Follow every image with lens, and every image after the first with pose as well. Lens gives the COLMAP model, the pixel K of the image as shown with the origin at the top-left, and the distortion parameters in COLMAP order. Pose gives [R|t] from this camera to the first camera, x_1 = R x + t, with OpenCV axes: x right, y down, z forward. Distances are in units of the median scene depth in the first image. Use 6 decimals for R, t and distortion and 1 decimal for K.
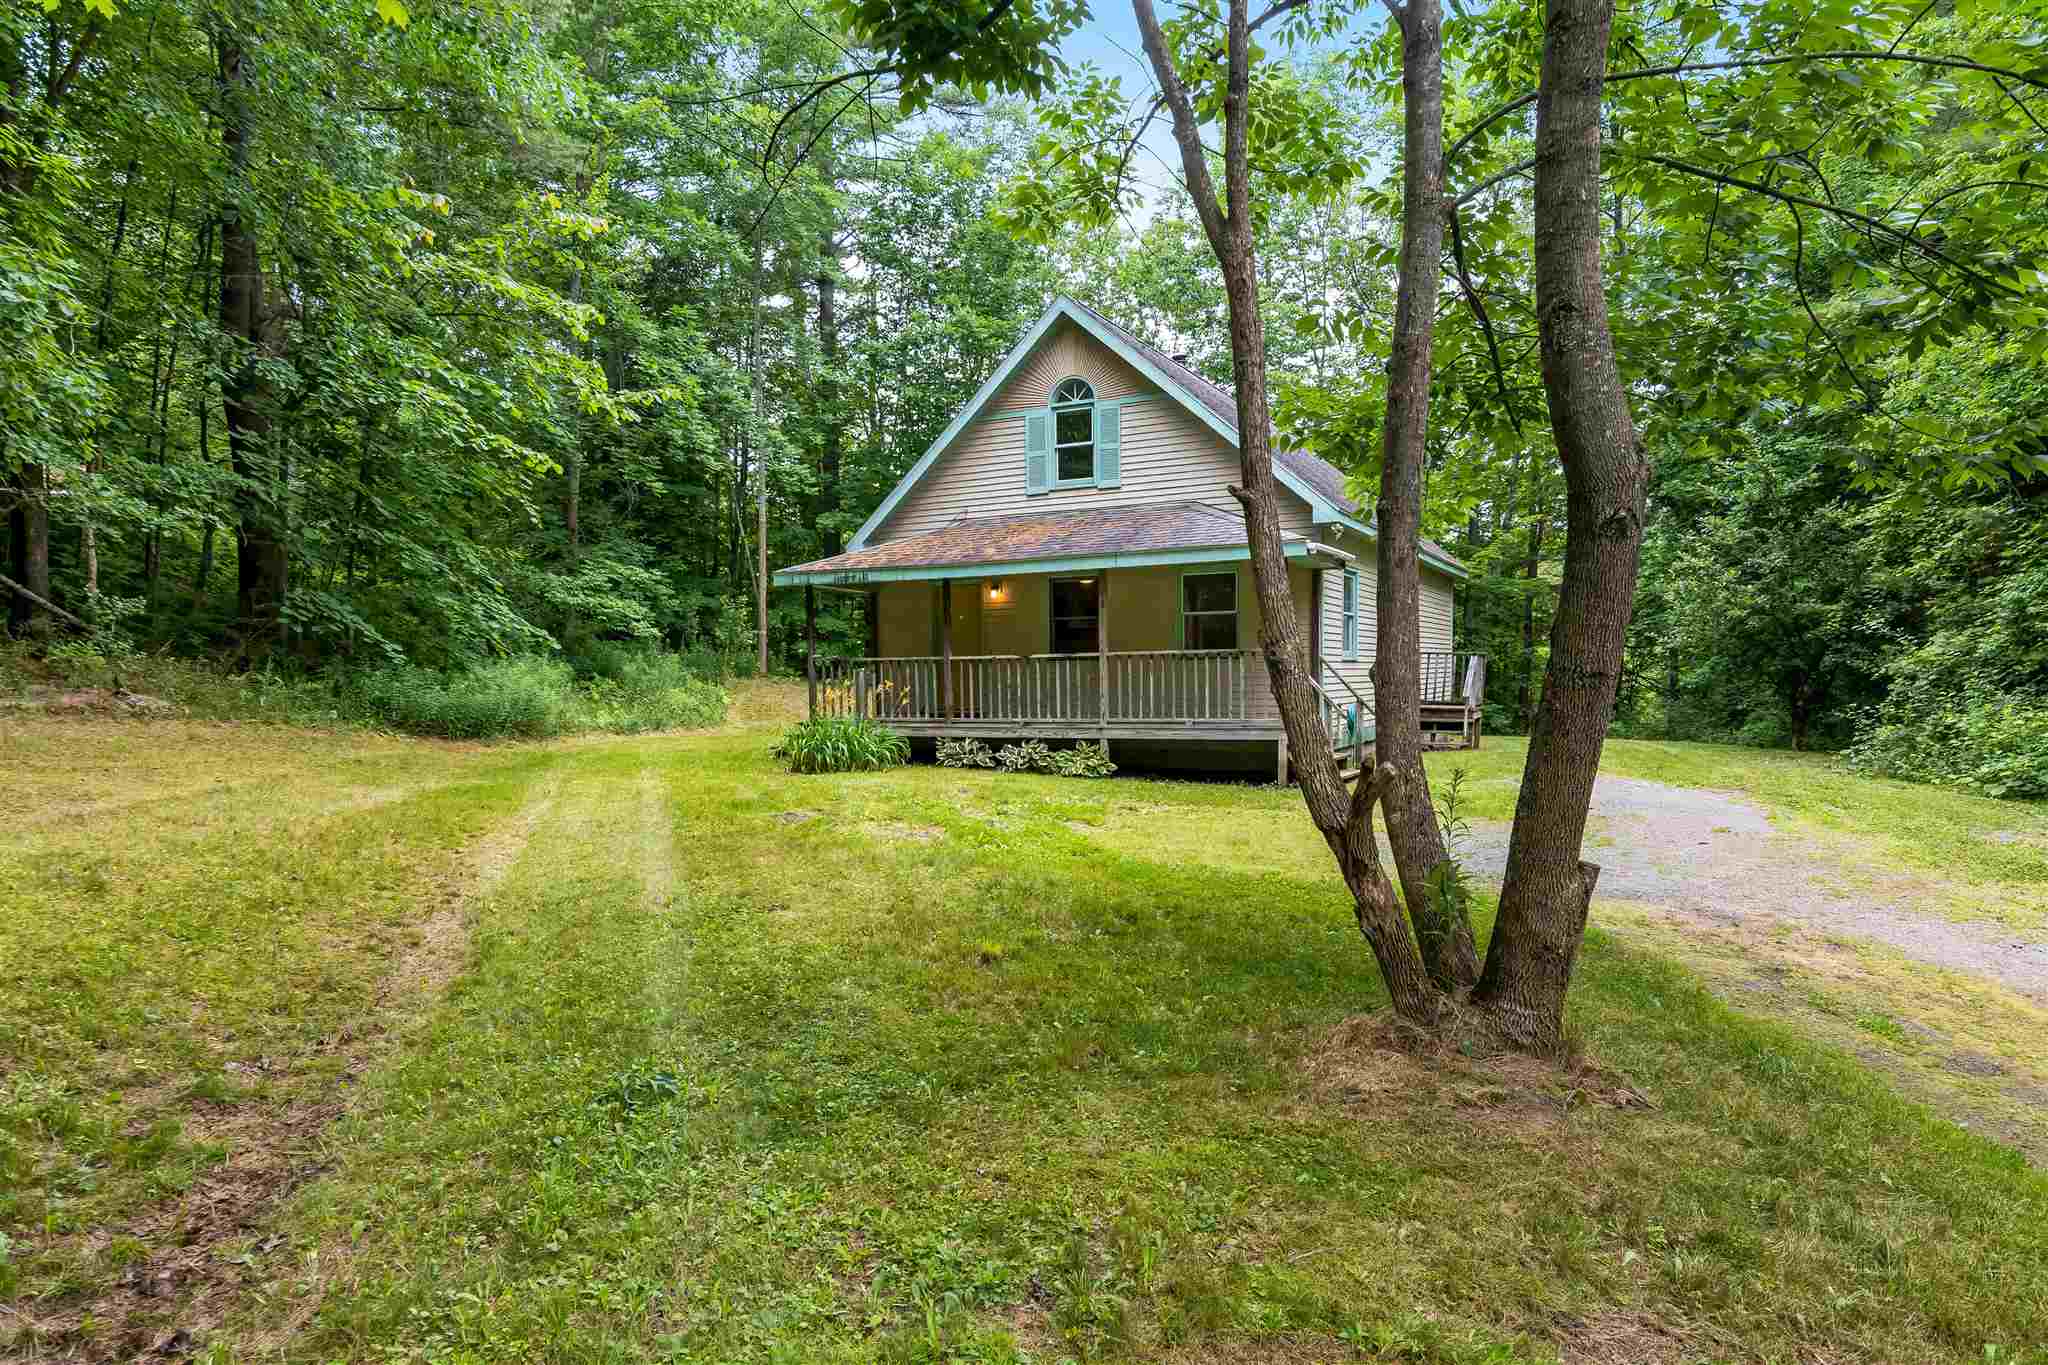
lens RADIAL K [[1224.6, 0, 1009.7], [0, 1224.6, 726.9], [0, 0, 1]] dist [0.004591, 0.002017]
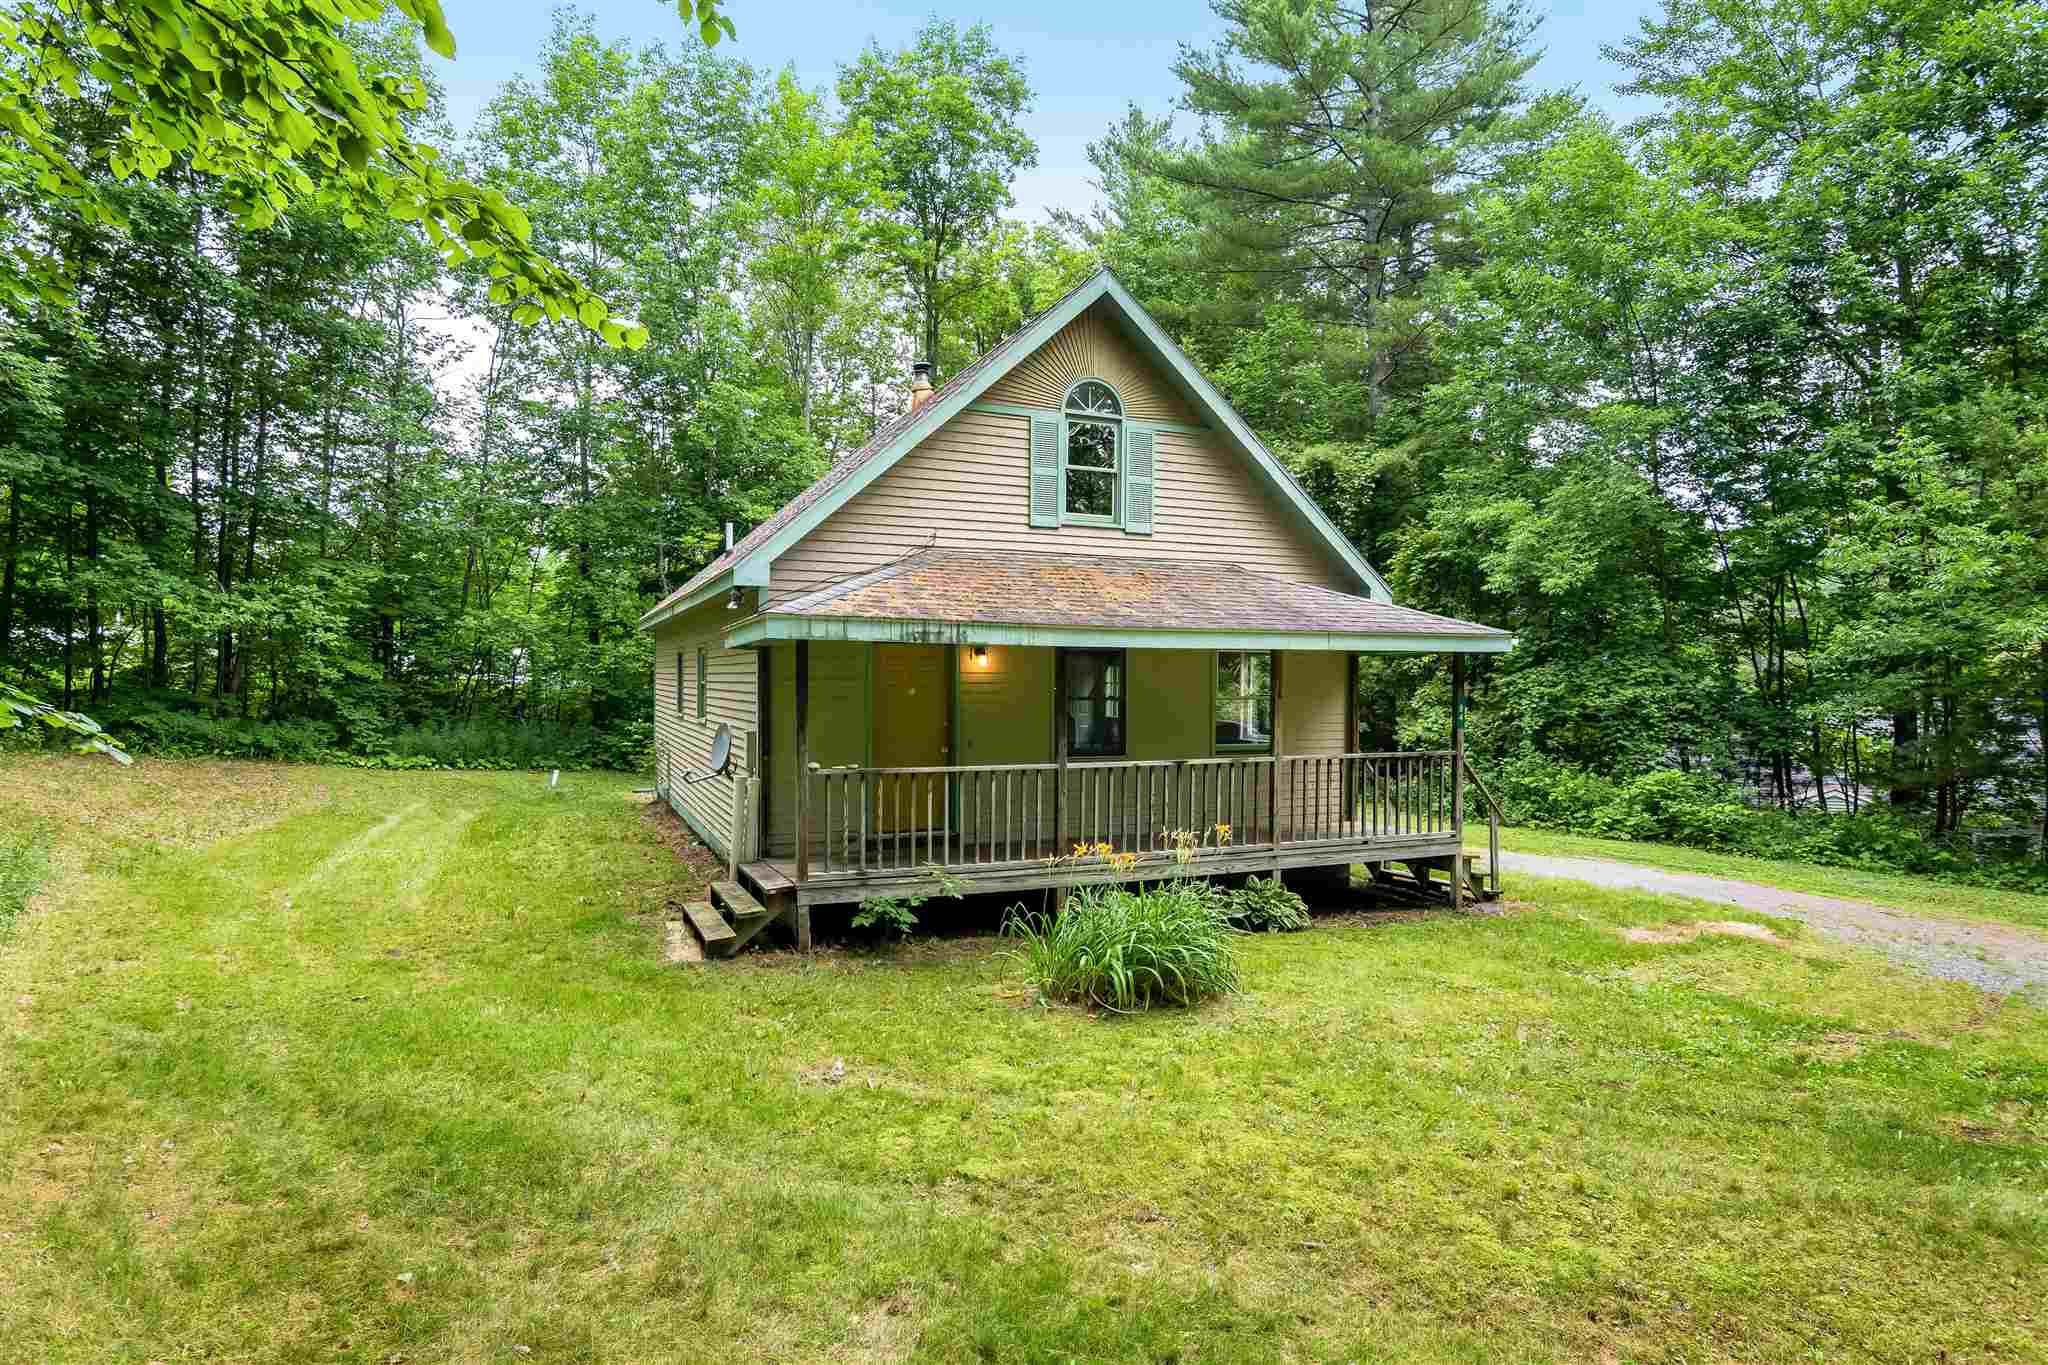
lens RADIAL K [[1101.4, 0, 1029.0], [0, 1101.4, 677.4], [0, 0, 1]] dist [0.002891, 0.000017]
pose [[0.617354, 0.016749, 0.786507, -0.504435], [0.020974, 0.999067, -0.037739, -0.078591], [-0.786406, 0.039795, 0.616427, 0.623548]]
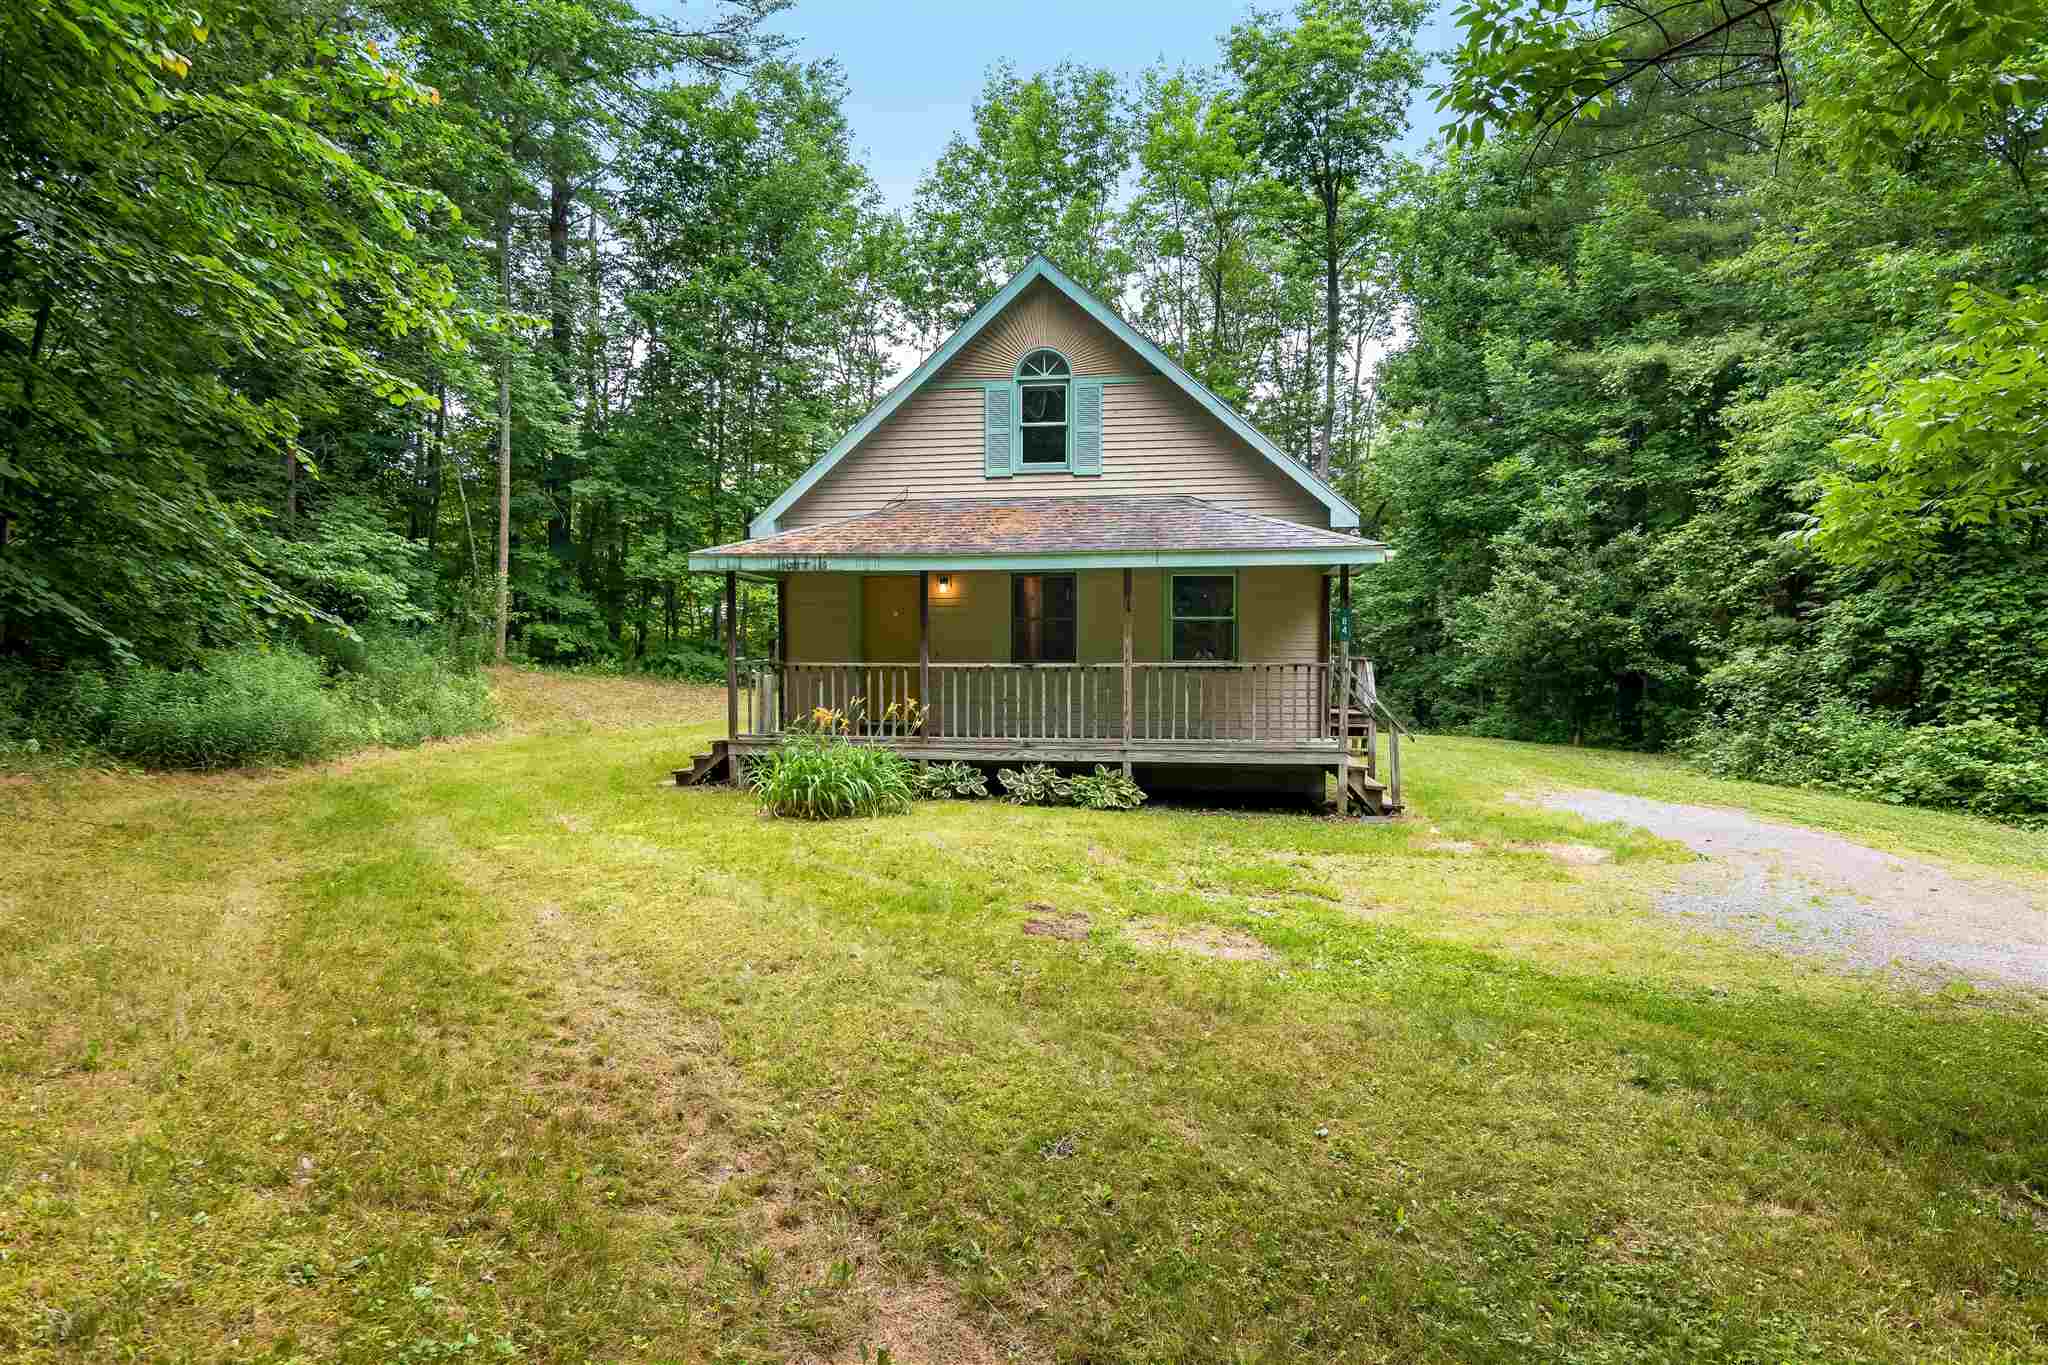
lens RADIAL K [[1144.4, 0, 1018.4], [0, 1144.4, 659.2], [0, 0, 1]] dist [0.003365, 0.000631]
pose [[0.944957, 0.010131, 0.327039, -0.236328], [0.001076, 0.999419, -0.034069, -0.032217], [-0.327194, 0.032546, 0.944397, 0.229883]]
